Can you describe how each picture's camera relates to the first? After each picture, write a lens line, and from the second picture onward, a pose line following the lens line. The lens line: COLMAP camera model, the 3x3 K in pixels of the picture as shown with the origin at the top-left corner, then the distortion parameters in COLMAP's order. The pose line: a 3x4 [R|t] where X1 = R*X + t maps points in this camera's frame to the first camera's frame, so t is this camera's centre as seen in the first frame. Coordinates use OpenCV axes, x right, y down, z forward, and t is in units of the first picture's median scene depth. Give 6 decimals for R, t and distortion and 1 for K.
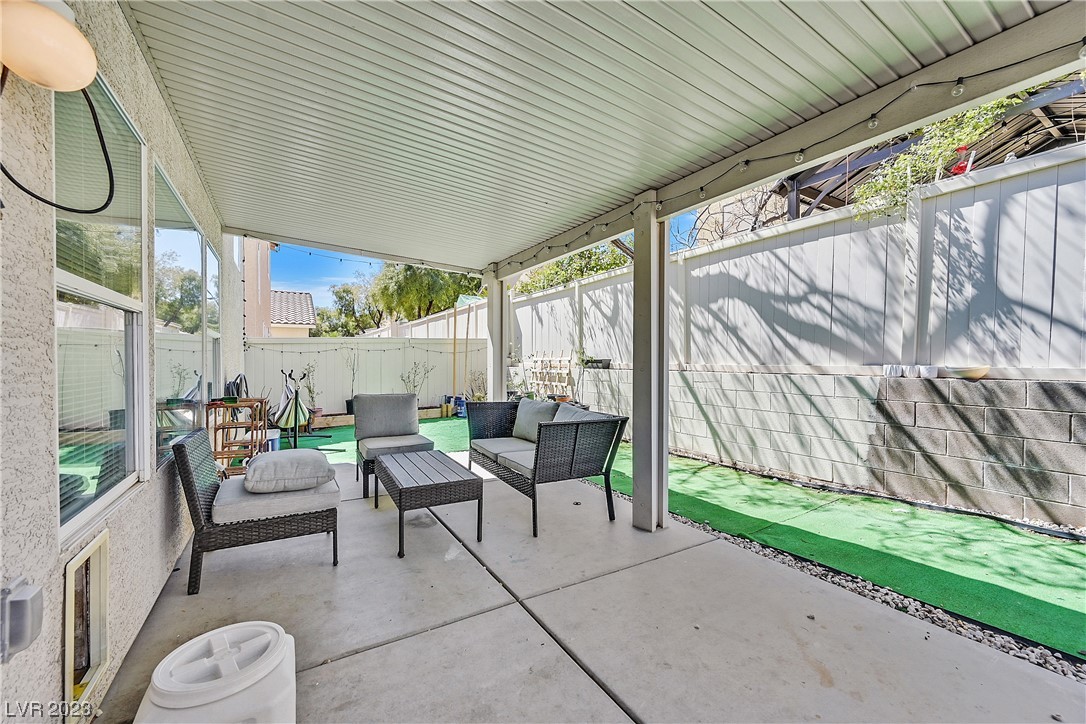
lens RADIAL K [[425.2, 0, 546.6], [0, 425.2, 362.5], [0, 0, 1]] dist [-0.000348, 0.000056]
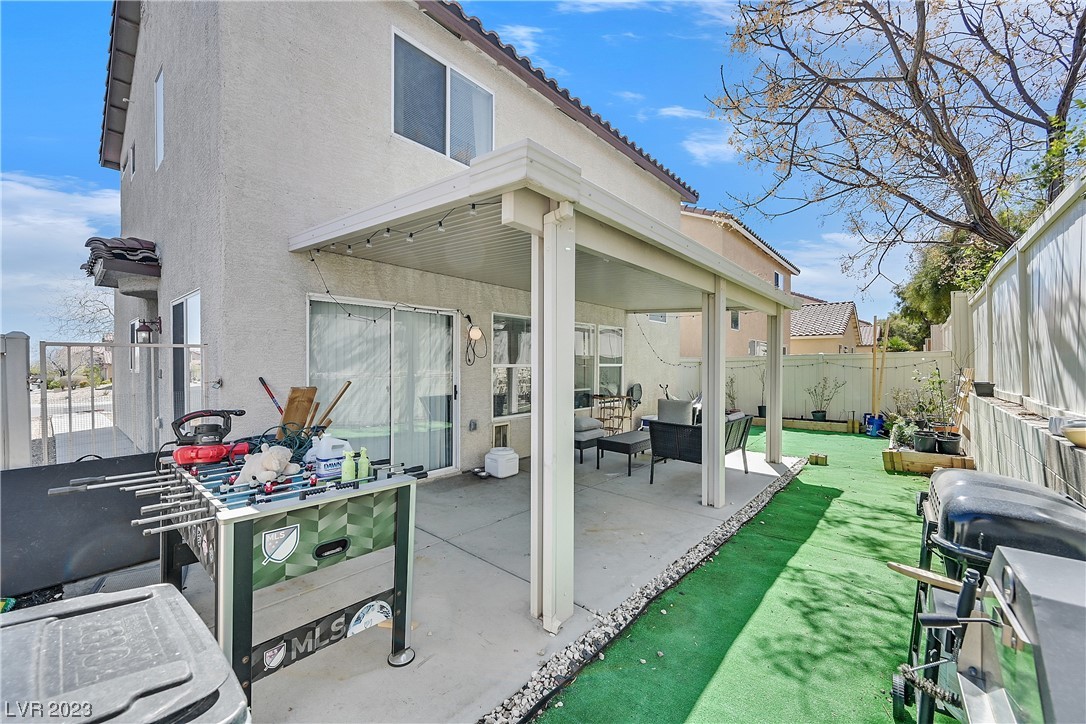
lens RADIAL K [[425.2, 0, 546.6], [0, 425.2, 362.5], [0, 0, 1]] dist [-0.000348, 0.000056]
pose [[0.308018, -0.002529, -0.951377, 1.201173], [-0.004018, 0.999984, -0.003959, -0.074201], [0.951372, 0.005042, 0.308003, 0.015006]]
